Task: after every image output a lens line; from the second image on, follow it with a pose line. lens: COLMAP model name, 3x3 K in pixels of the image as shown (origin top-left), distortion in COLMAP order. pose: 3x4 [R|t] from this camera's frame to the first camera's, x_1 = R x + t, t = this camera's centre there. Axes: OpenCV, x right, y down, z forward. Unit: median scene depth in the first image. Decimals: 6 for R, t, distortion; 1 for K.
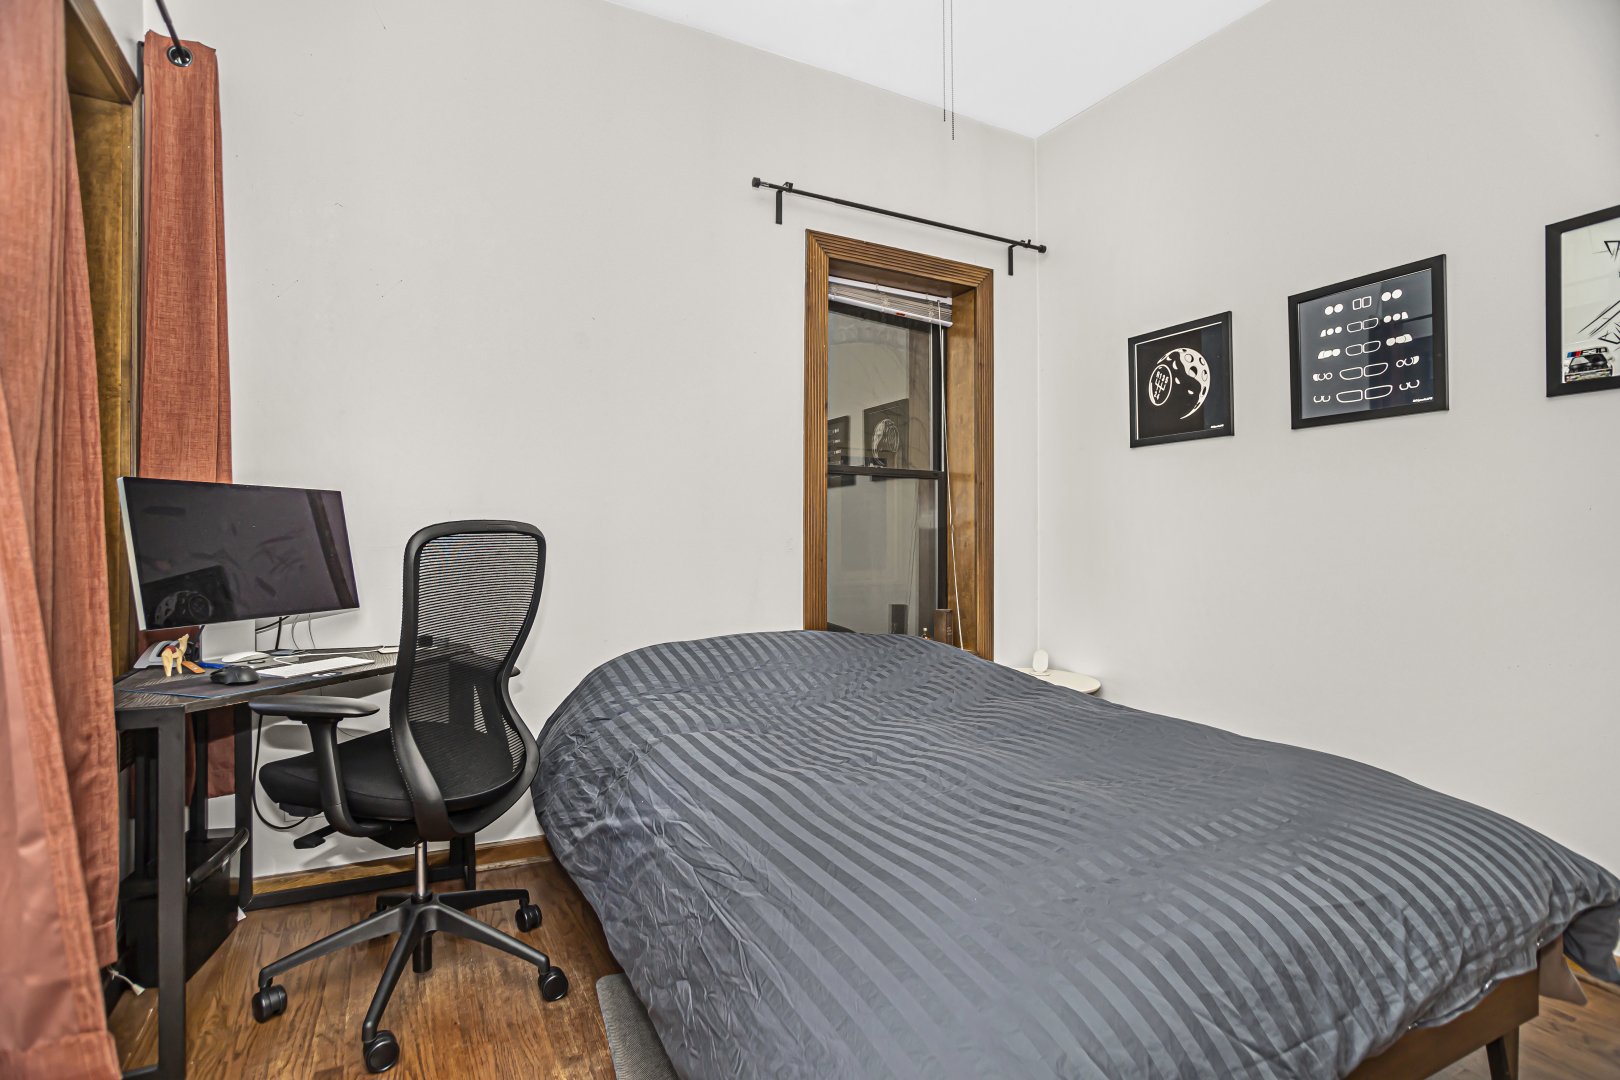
lens RADIAL K [[797.0, 0, 801.3], [0, 797.0, 543.1], [0, 0, 1]] dist [-0.059137, 0.037064]
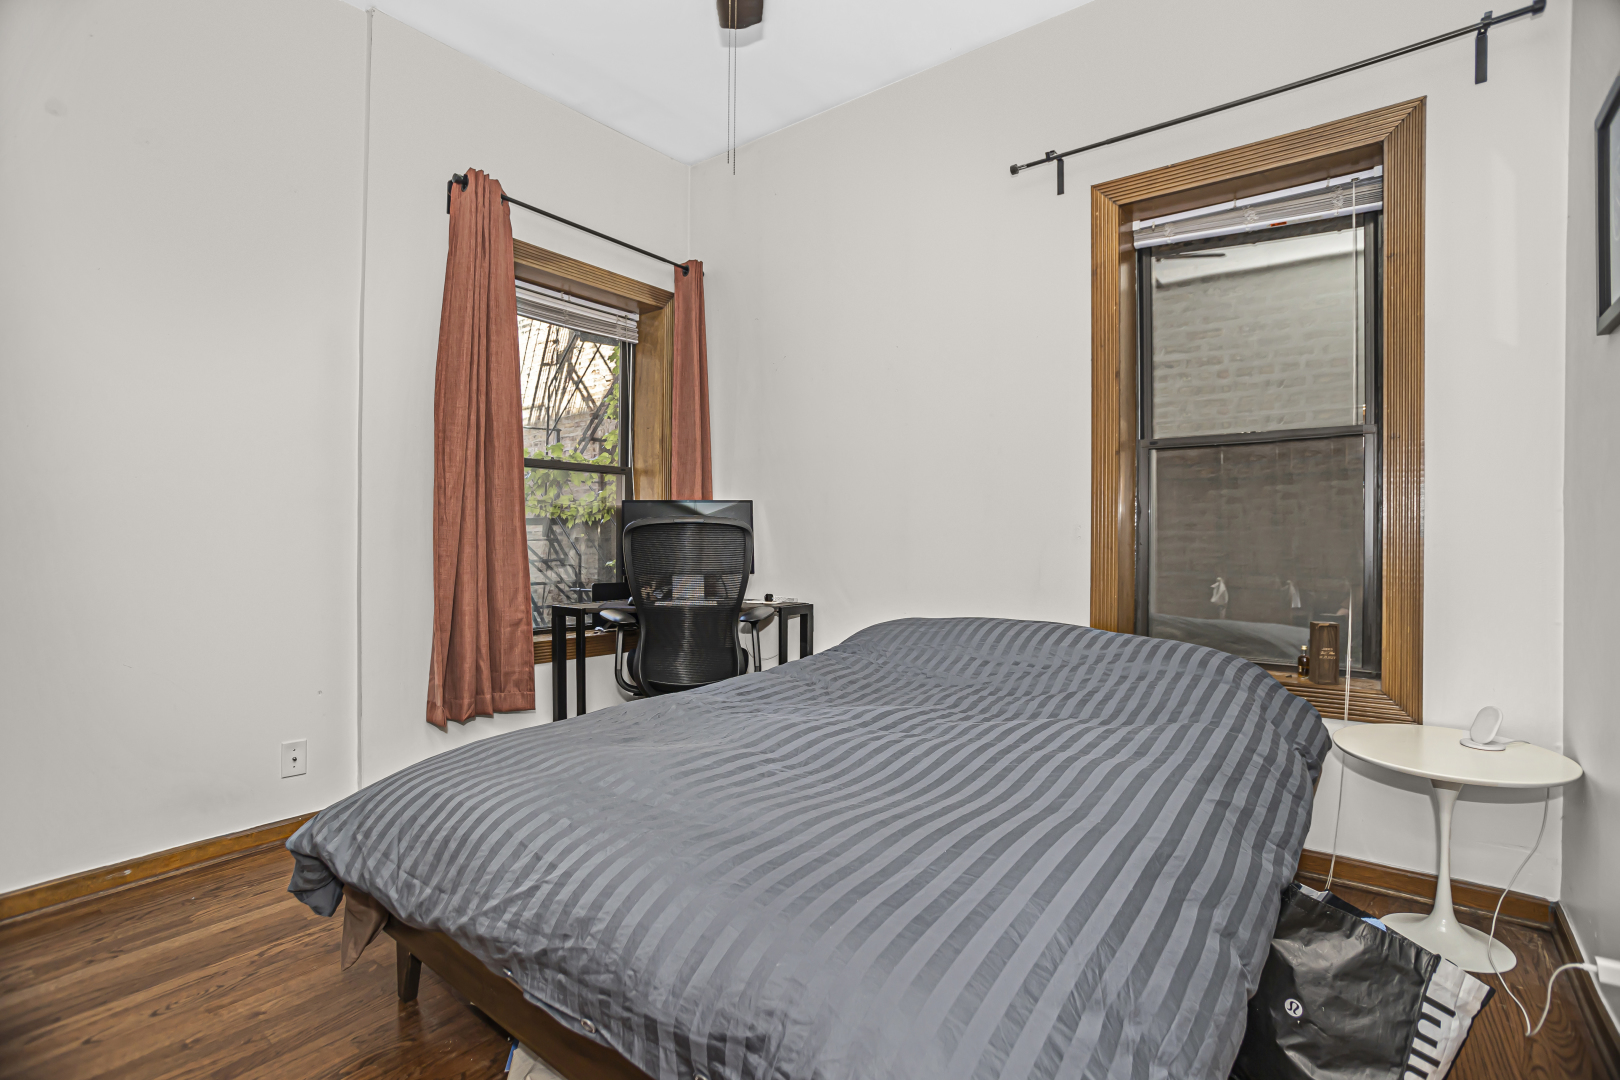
lens RADIAL K [[797.0, 0, 801.3], [0, 797.0, 543.1], [0, 0, 1]] dist [-0.059137, 0.037064]
pose [[0.386909, 0.001568, -0.922117, 1.644437], [-0.013297, 0.999904, -0.003879, 0.043312], [0.922022, 0.013762, 0.386893, 0.828451]]
